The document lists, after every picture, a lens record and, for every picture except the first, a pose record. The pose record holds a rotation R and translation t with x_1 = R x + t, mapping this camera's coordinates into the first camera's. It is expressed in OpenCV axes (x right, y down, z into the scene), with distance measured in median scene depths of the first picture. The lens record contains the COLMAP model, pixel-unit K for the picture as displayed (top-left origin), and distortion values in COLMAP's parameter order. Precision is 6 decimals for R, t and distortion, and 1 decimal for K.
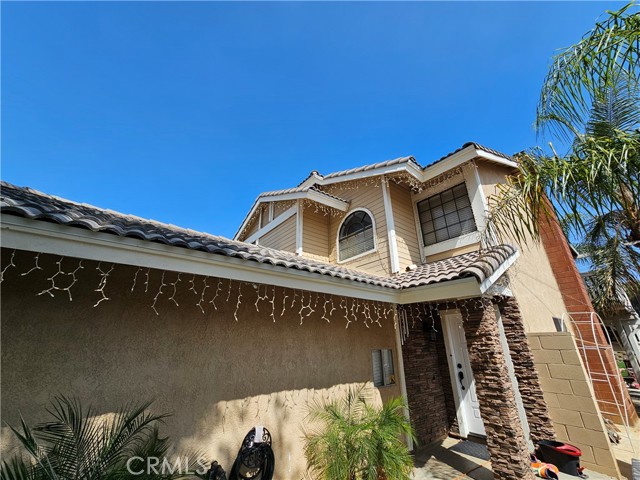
lens RADIAL K [[259.2, 0, 321.8], [0, 259.2, 238.9], [0, 0, 1]] dist [-0.000375, -0.000048]
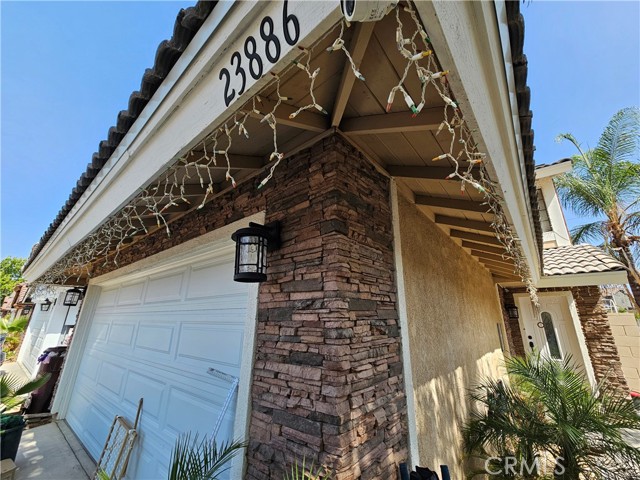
lens RADIAL K [[259.2, 0, 321.8], [0, 259.2, 238.9], [0, 0, 1]] dist [-0.000375, -0.000048]
pose [[0.979005, 0.080672, 0.187194, -0.900615], [-0.095375, 0.992913, 0.070903, 0.028219], [-0.180147, -0.087268, 0.979761, -0.009360]]
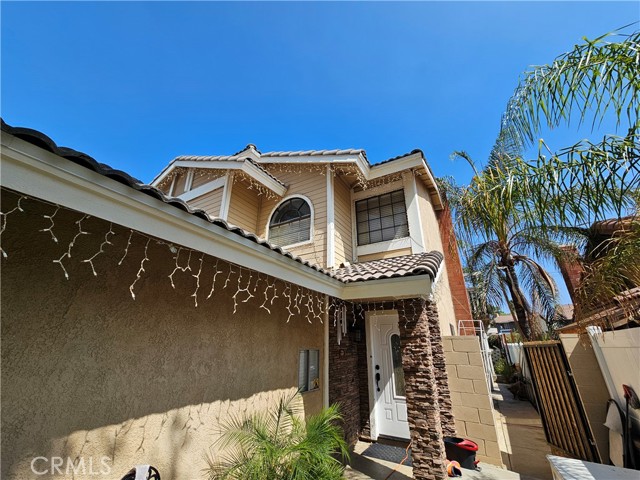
lens RADIAL K [[259.2, 0, 321.8], [0, 259.2, 238.9], [0, 0, 1]] dist [-0.000375, -0.000048]
pose [[0.935429, 0.149524, 0.320336, -0.075642], [-0.149074, 0.988482, -0.026079, 0.074206], [-0.320546, -0.023359, 0.946945, 0.168314]]
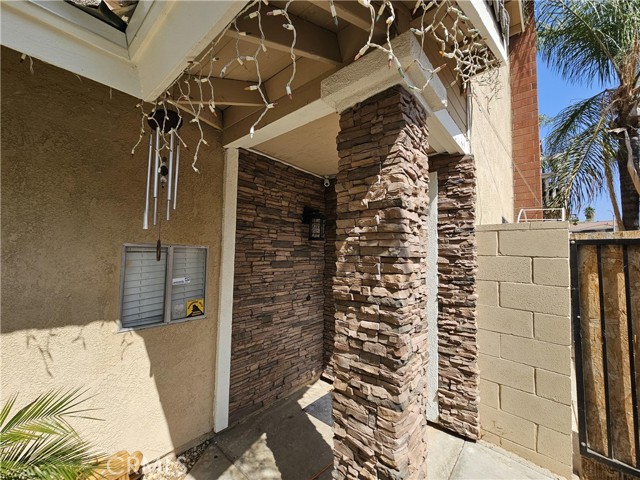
lens RADIAL K [[259.2, 0, 321.8], [0, 259.2, 238.9], [0, 0, 1]] dist [-0.000375, -0.000048]
pose [[0.982679, 0.036564, 0.181672, 0.427383], [-0.093954, 0.943304, 0.318355, 0.270849], [-0.159731, -0.329910, 0.930401, 0.604732]]
